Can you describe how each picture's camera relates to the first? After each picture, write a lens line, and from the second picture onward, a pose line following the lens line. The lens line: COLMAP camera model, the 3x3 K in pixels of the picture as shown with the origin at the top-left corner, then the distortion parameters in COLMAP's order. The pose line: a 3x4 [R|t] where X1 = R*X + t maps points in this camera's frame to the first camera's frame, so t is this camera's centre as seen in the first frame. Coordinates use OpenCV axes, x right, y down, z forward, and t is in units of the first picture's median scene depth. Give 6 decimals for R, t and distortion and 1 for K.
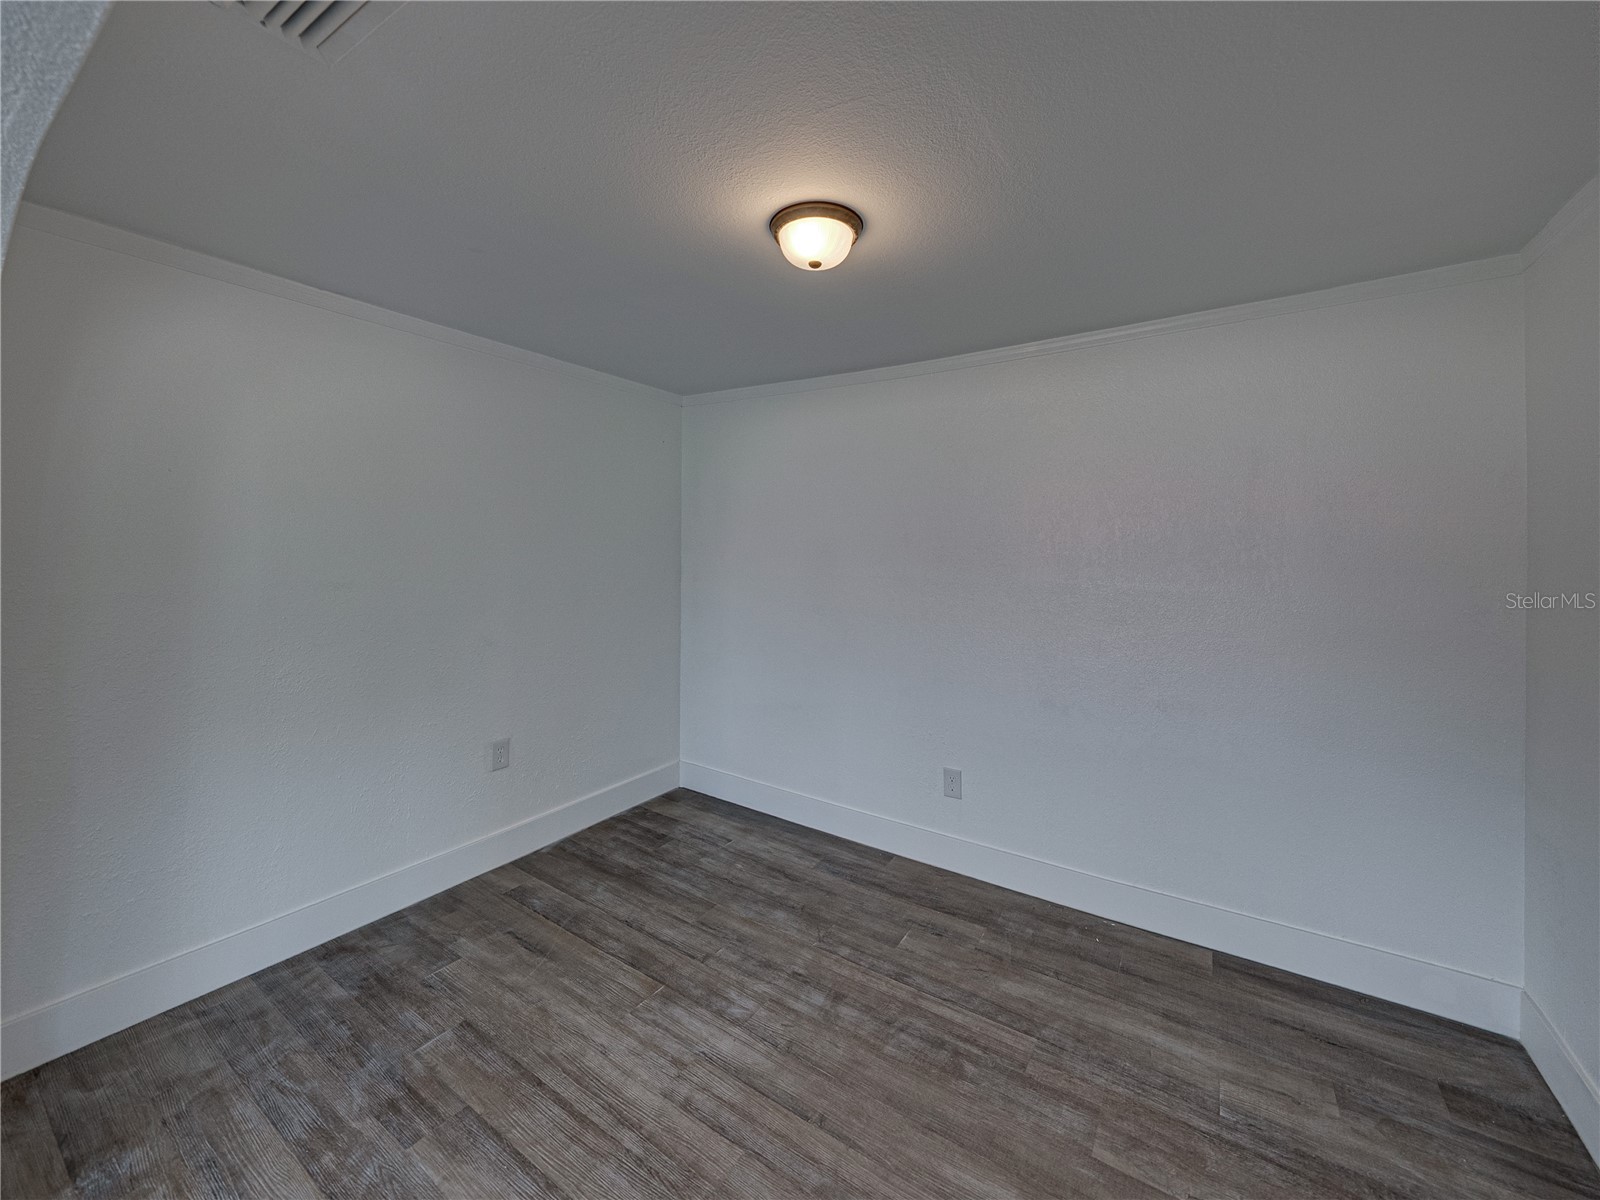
lens RADIAL K [[615.0, 0, 801.2], [0, 615.0, 585.3], [0, 0, 1]] dist [-0.002040, -0.000138]
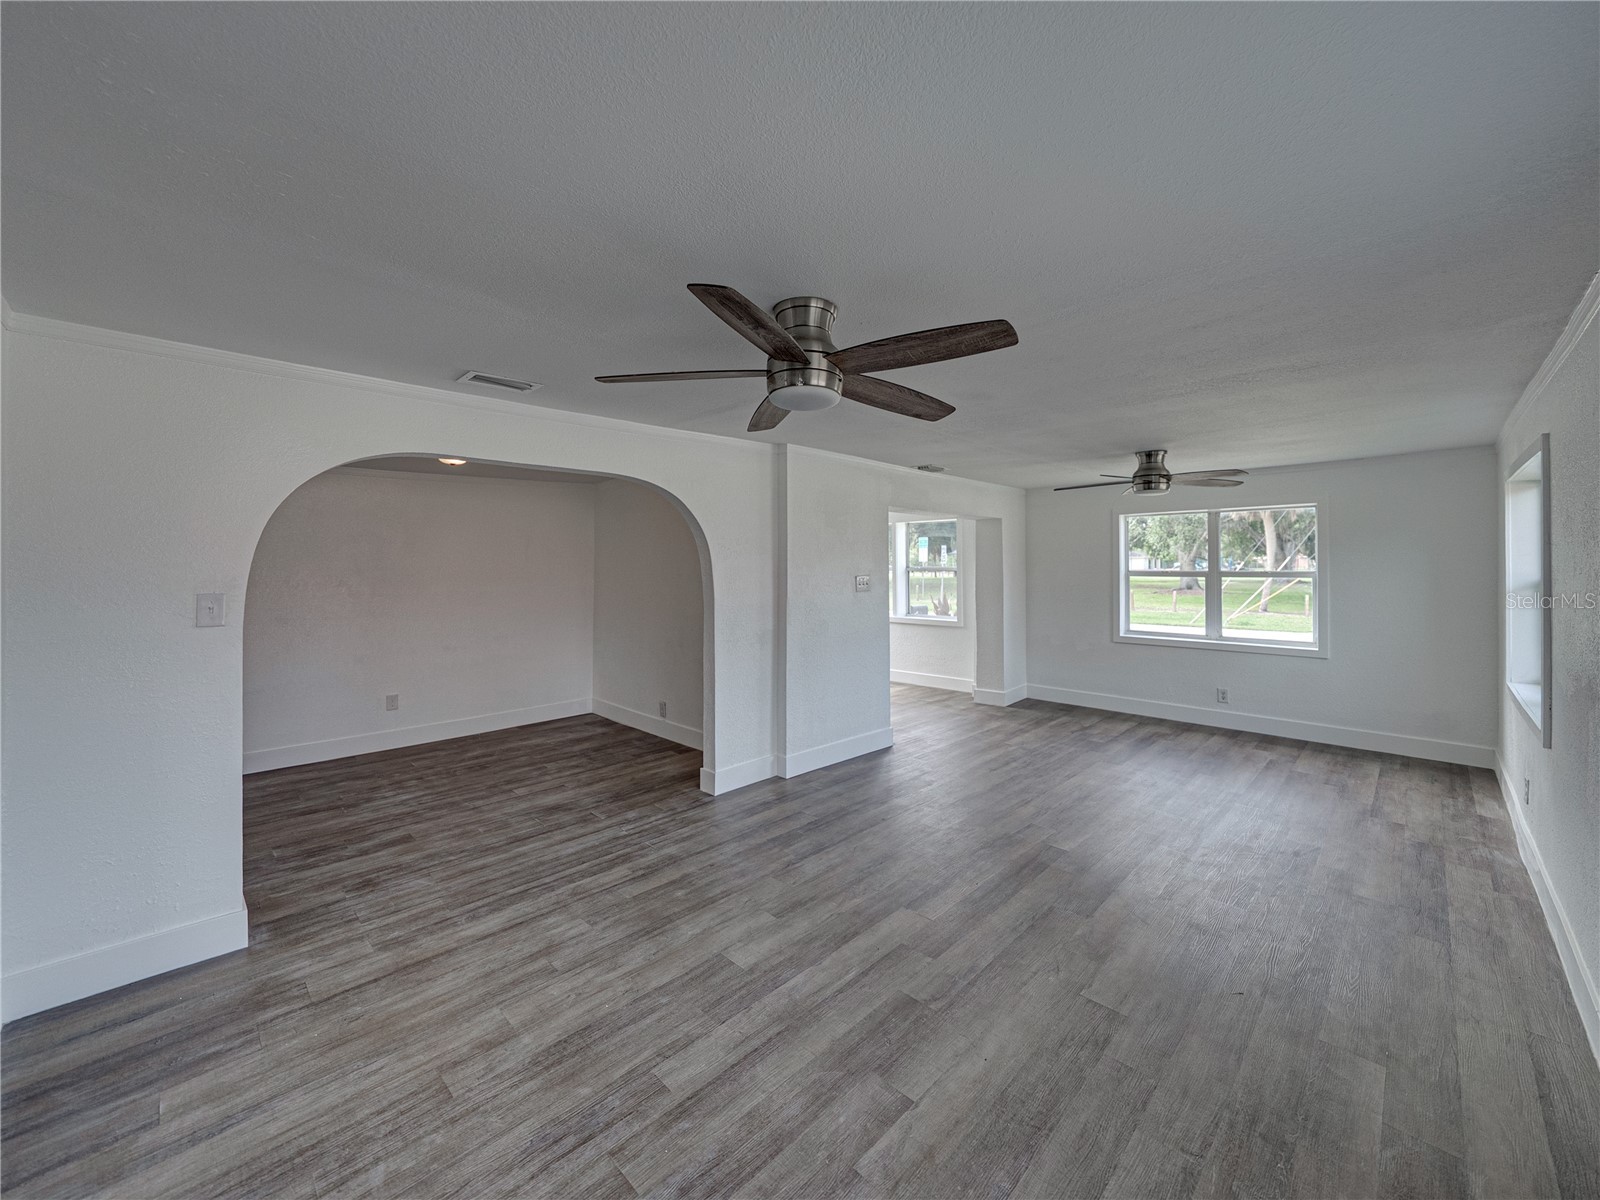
lens RADIAL K [[615.0, 0, 801.2], [0, 615.0, 585.3], [0, 0, 1]] dist [-0.002040, -0.000138]
pose [[0.180152, -0.020415, 0.983427, -1.999848], [0.045682, 0.998879, 0.012367, -0.004604], [-0.982577, 0.042697, 0.180883, -0.863640]]
